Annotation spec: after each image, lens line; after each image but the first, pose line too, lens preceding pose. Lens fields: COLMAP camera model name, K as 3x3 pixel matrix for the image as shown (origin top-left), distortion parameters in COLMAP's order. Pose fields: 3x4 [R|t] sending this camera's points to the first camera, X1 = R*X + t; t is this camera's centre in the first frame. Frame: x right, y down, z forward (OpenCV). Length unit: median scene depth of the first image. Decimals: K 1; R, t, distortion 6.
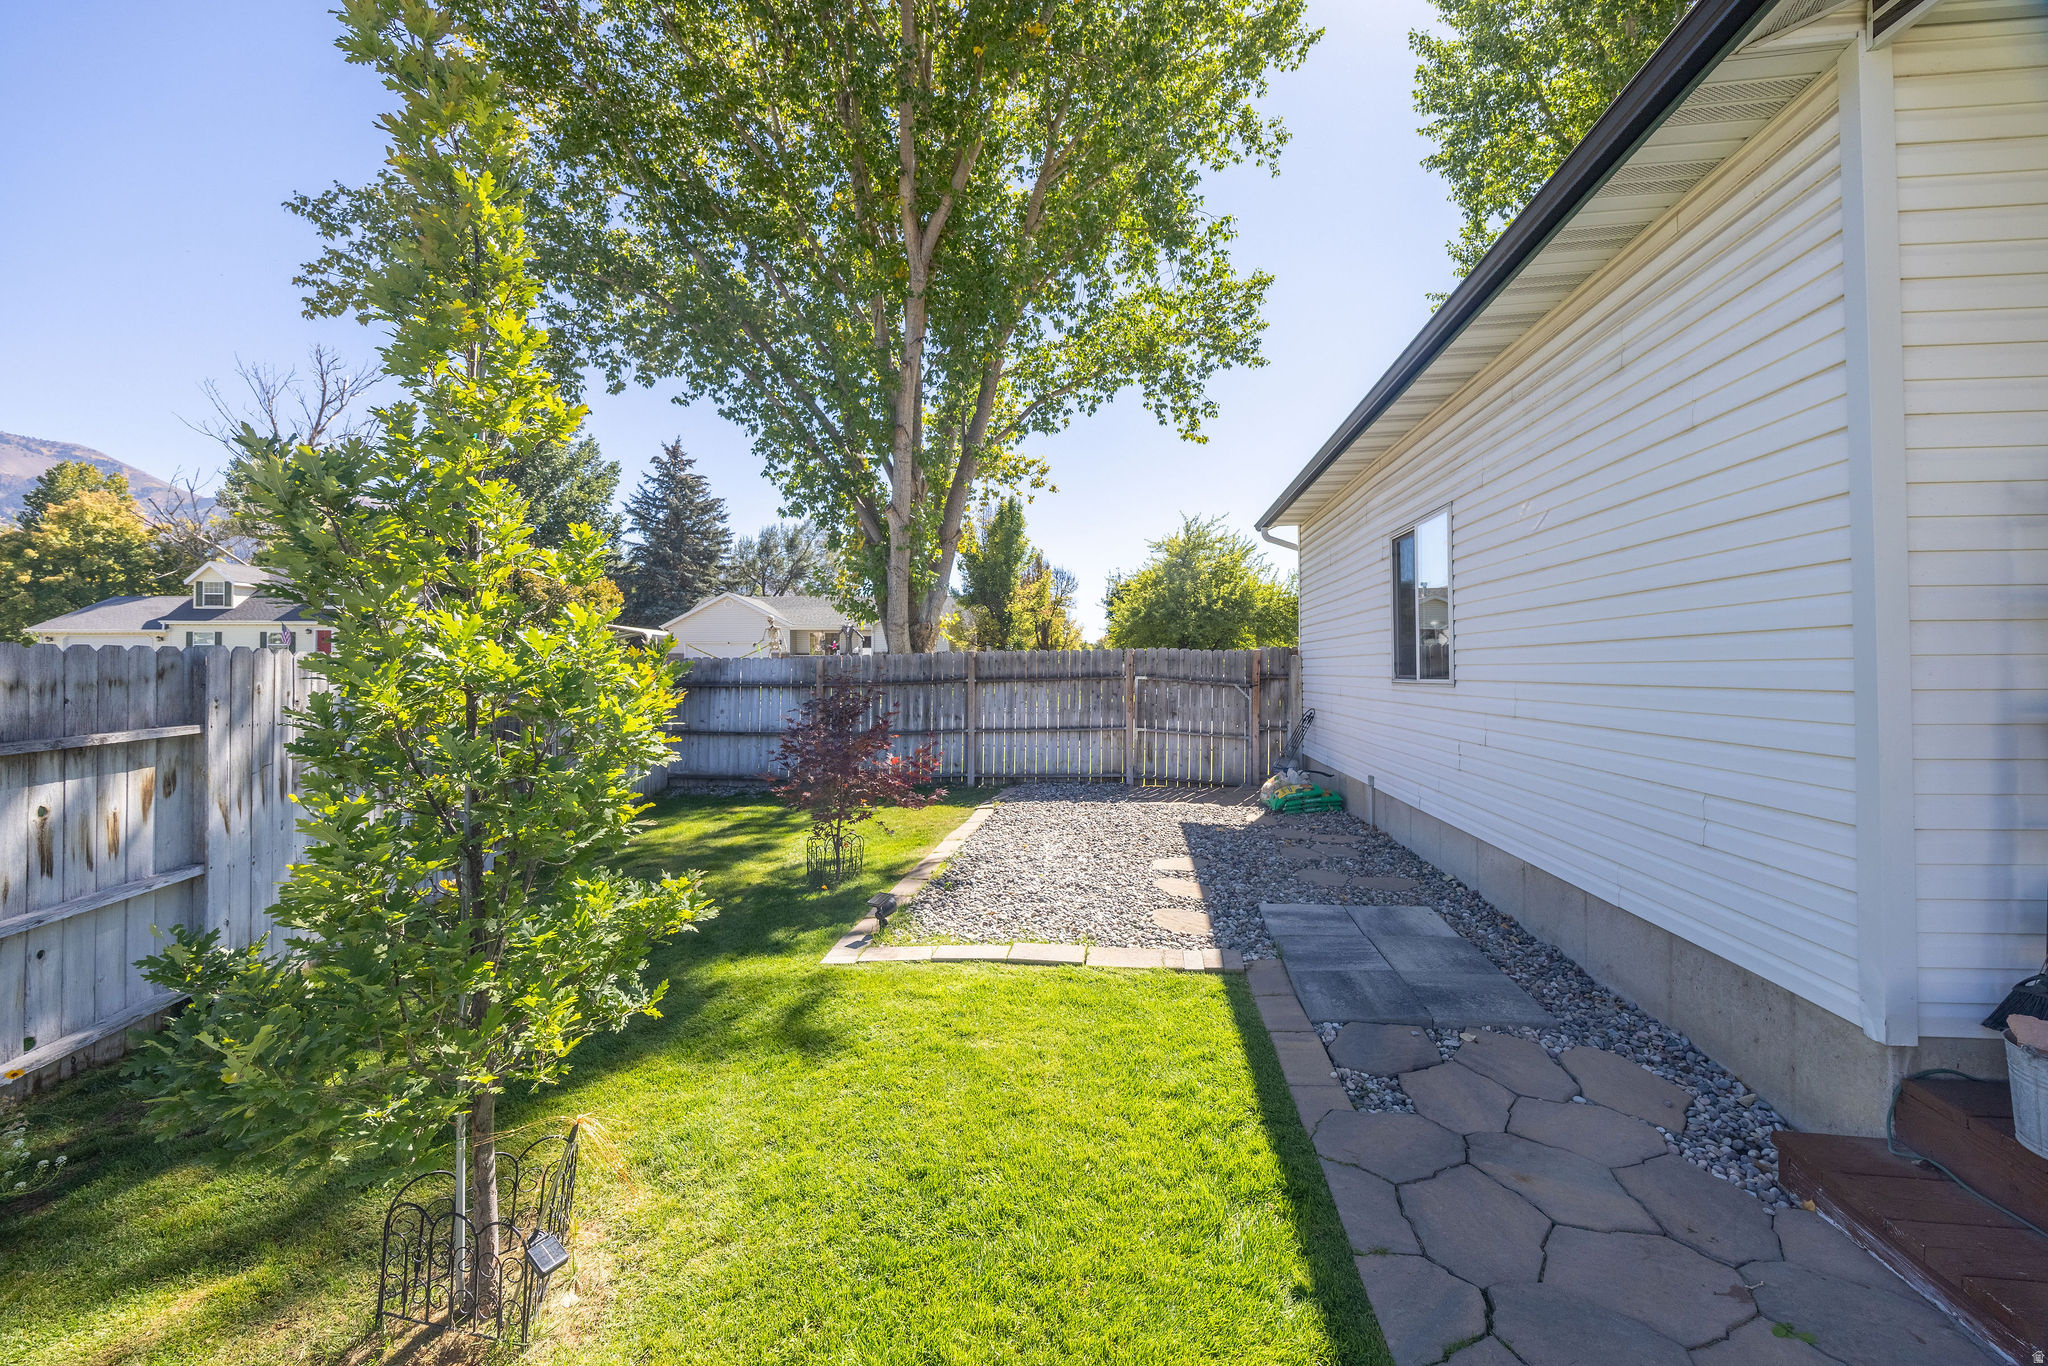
lens RADIAL K [[775.6, 0, 1068.9], [0, 775.6, 667.2], [0, 0, 1]] dist [-0.000485, -0.000313]
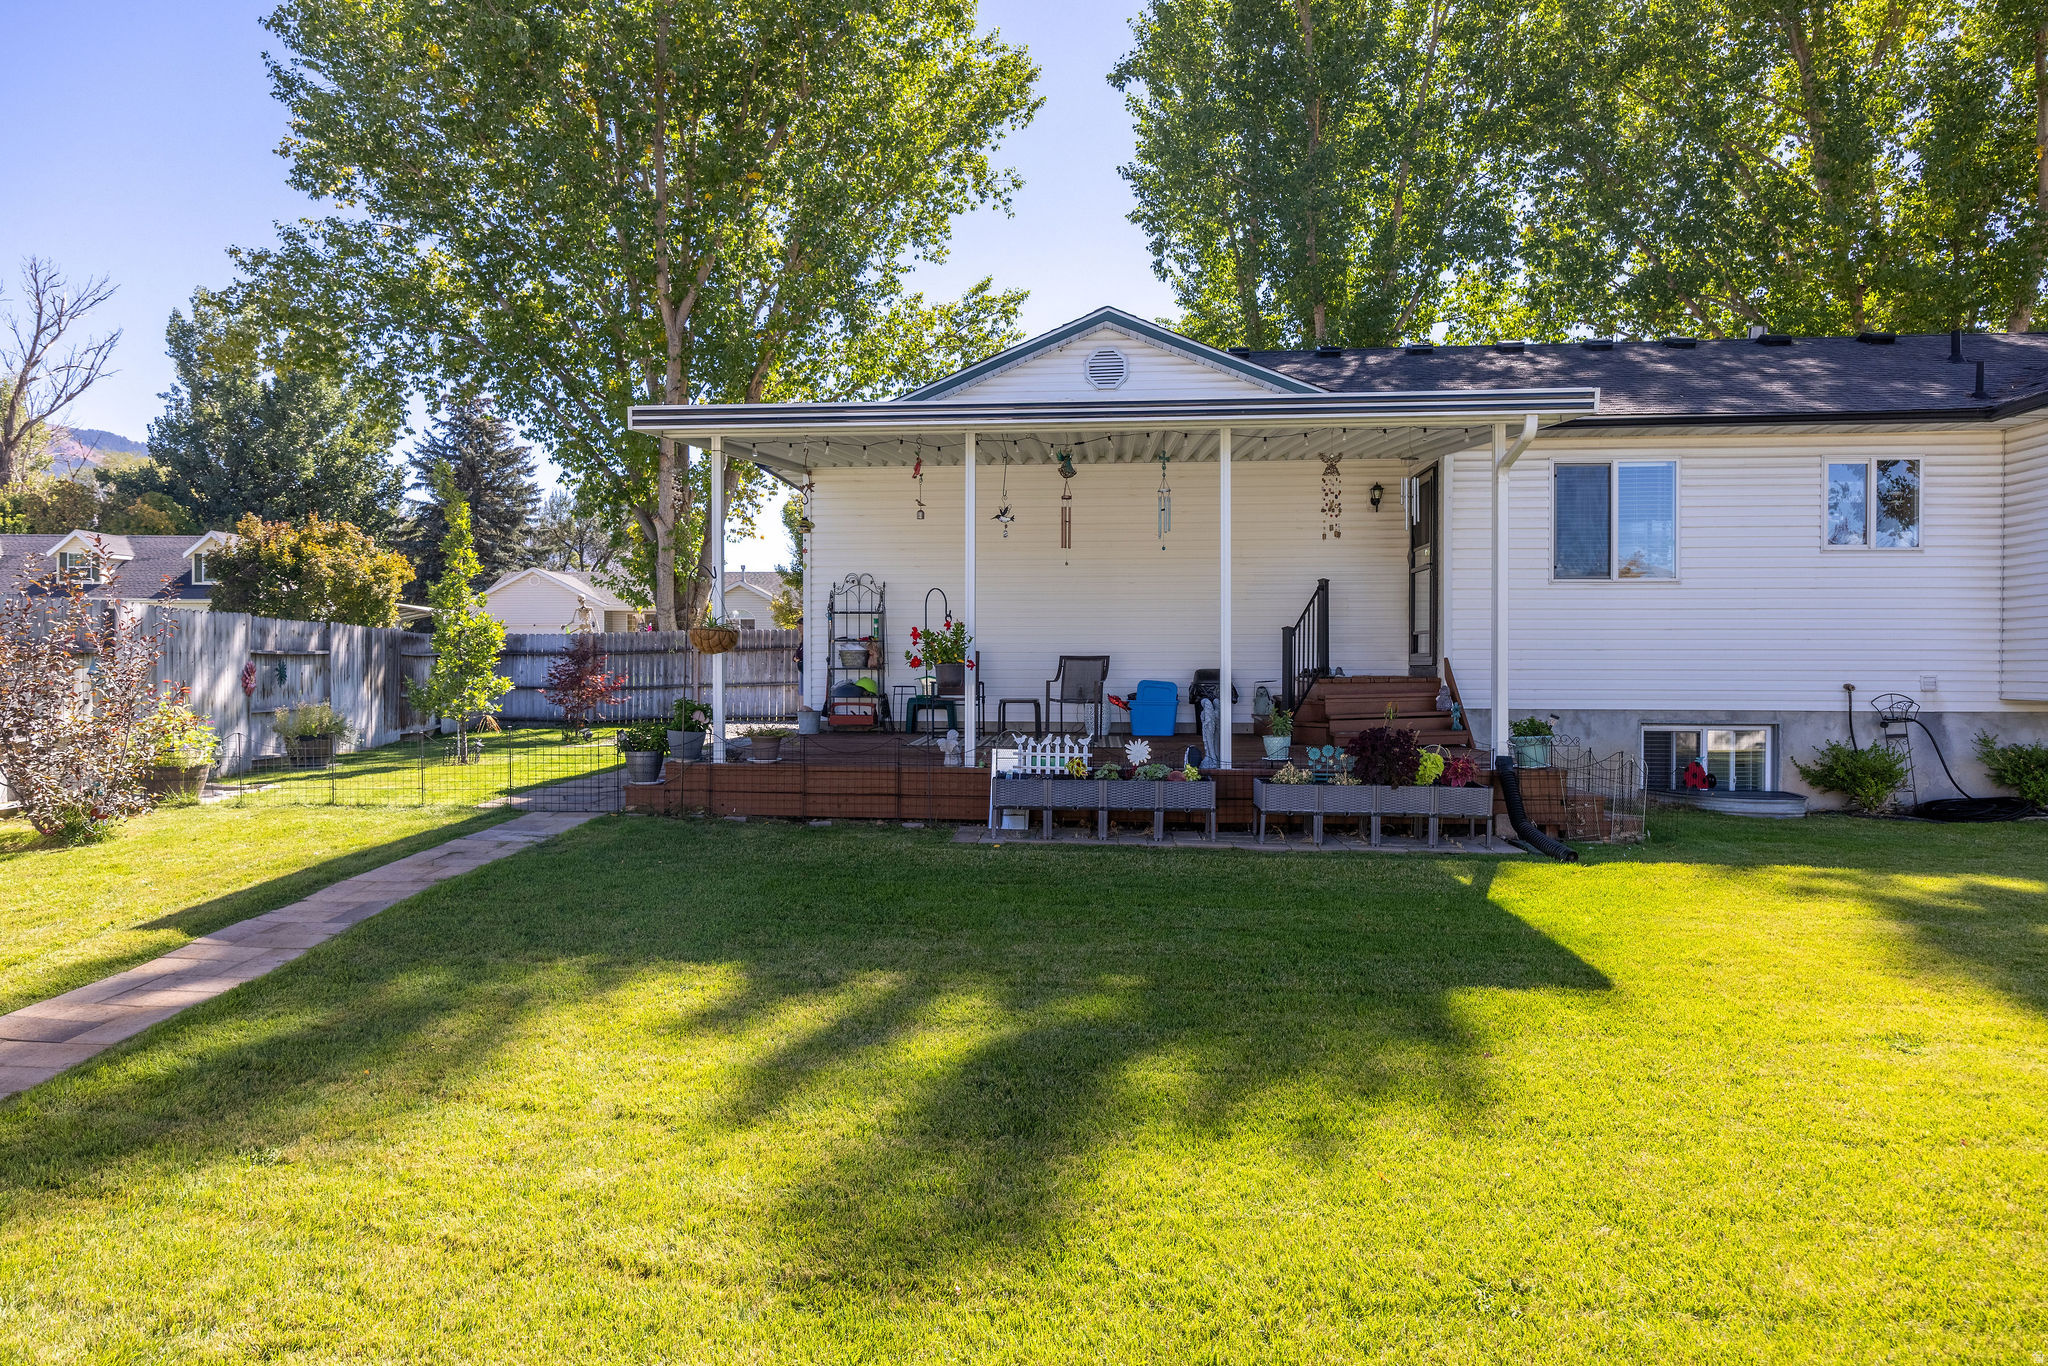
lens RADIAL K [[1077.6, 0, 1030.9], [0, 1077.6, 678.5], [0, 0, 1]] dist [-0.014673, 0.001556]
pose [[0.999868, 0.004647, 0.015571, 0.116545], [-0.004873, 0.999883, 0.014507, 0.009341], [-0.015502, -0.014581, 0.999774, -0.251847]]
